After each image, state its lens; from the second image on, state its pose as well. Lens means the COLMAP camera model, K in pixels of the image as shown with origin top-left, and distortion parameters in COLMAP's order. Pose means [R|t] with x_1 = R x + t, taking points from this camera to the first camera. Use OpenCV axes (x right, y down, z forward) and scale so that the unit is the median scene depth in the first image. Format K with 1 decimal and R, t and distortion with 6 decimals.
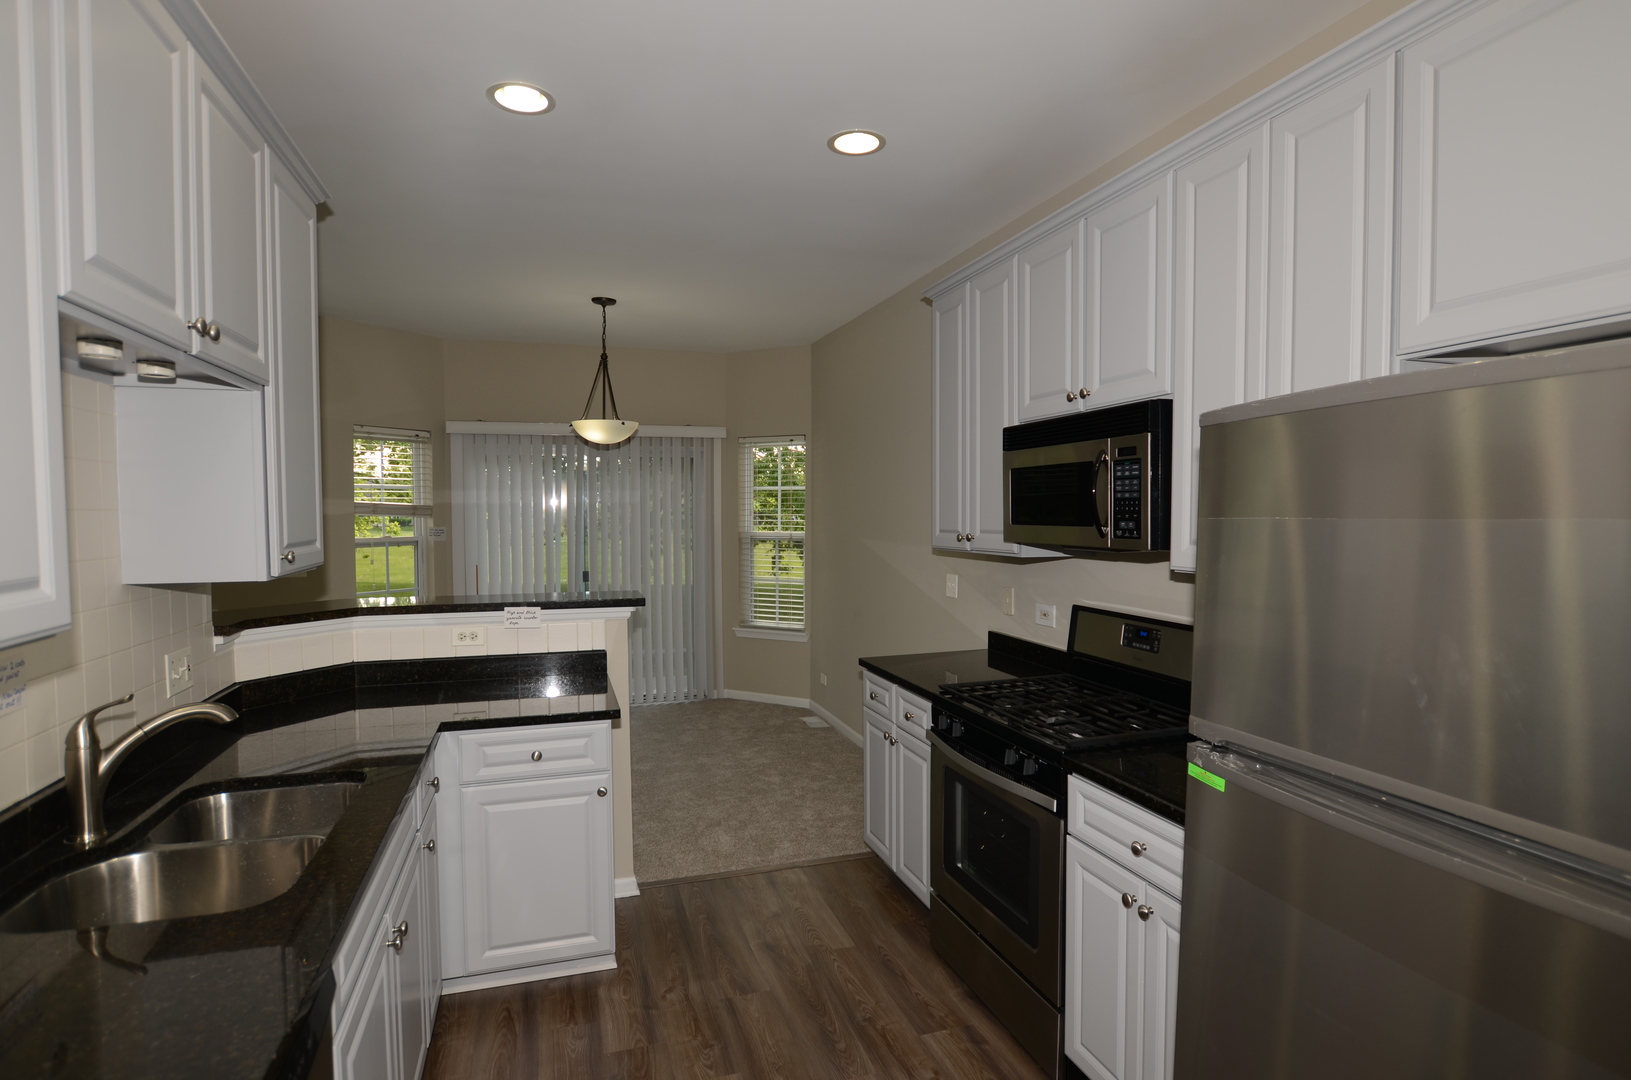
lens RADIAL K [[834.0, 0, 810.6], [0, 834.0, 535.3], [0, 0, 1]] dist [-0.026998, 0.004163]
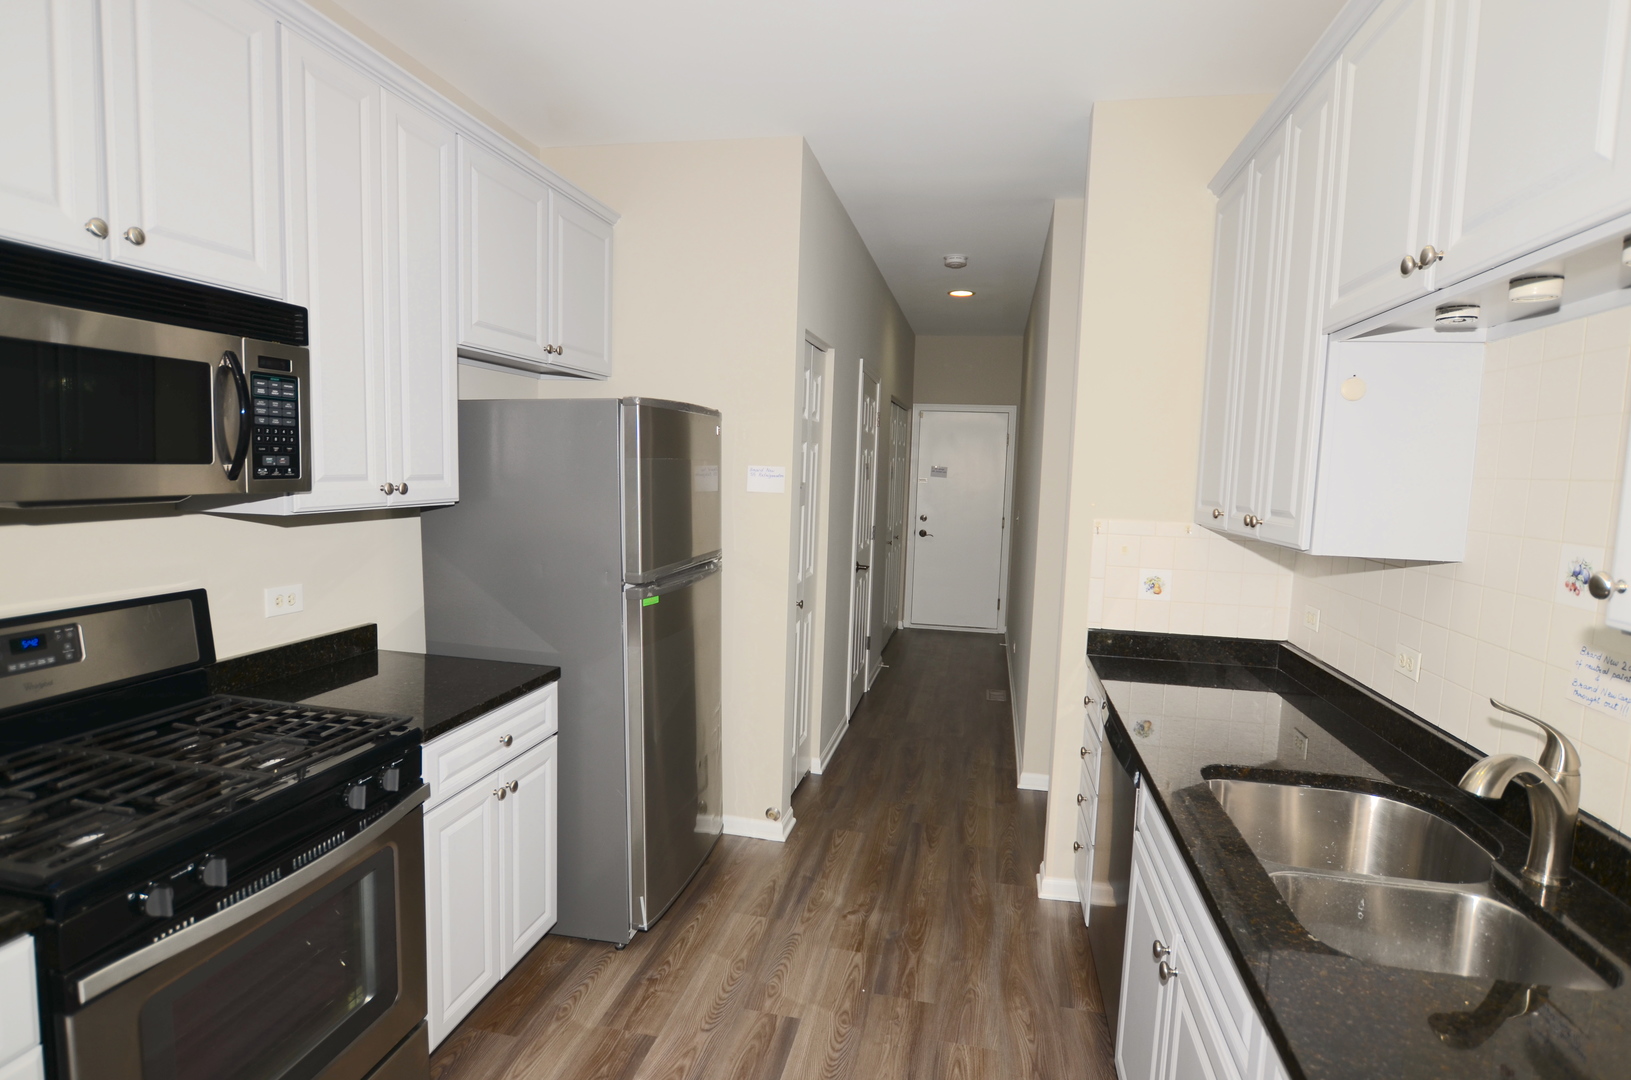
lens RADIAL K [[834.0, 0, 822.7], [0, 834.0, 546.5], [0, 0, 1]] dist [-0.026998, 0.004163]
pose [[-0.874927, -0.075098, 0.478396, -0.428895], [-0.017269, 0.992112, 0.124158, -0.037048], [-0.483946, 0.100368, -0.869323, 1.426737]]
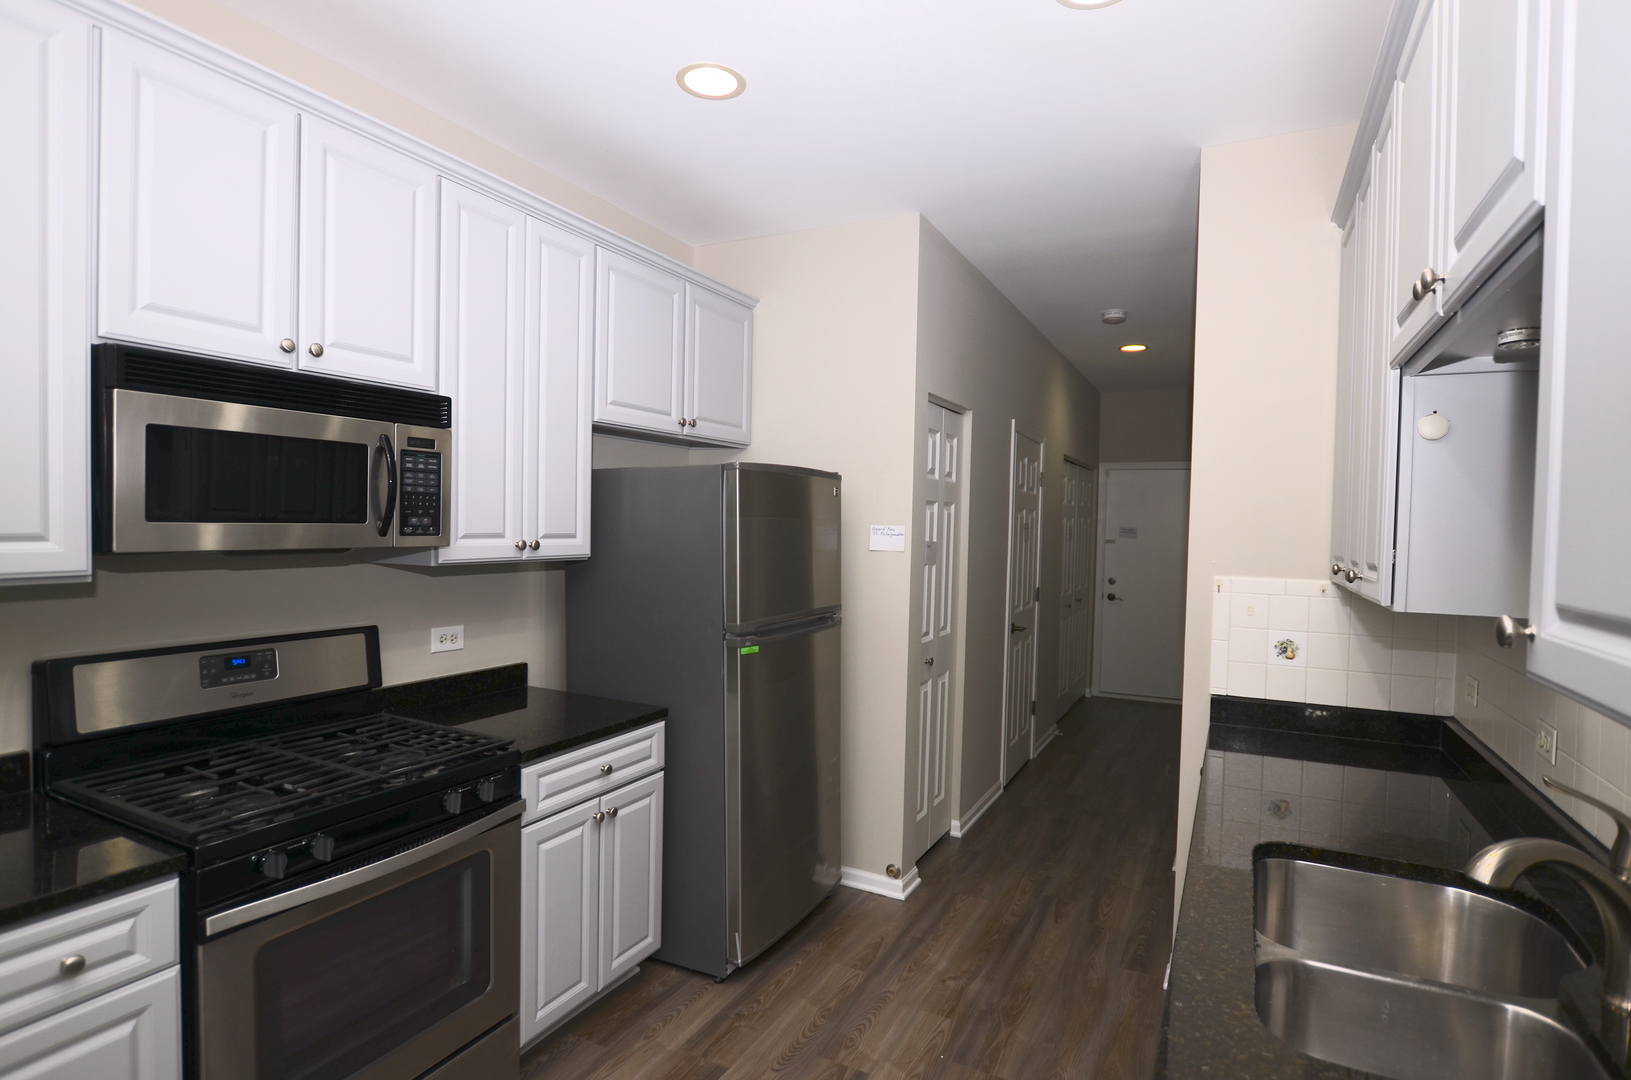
lens RADIAL K [[834.0, 0, 822.6], [0, 834.0, 545.0], [0, 0, 1]] dist [-0.026998, 0.004163]
pose [[-0.716432, -0.032748, 0.696888, -0.601709], [0.000295, 0.998883, 0.047242, -0.029655], [-0.697657, 0.034051, -0.715622, 1.356947]]
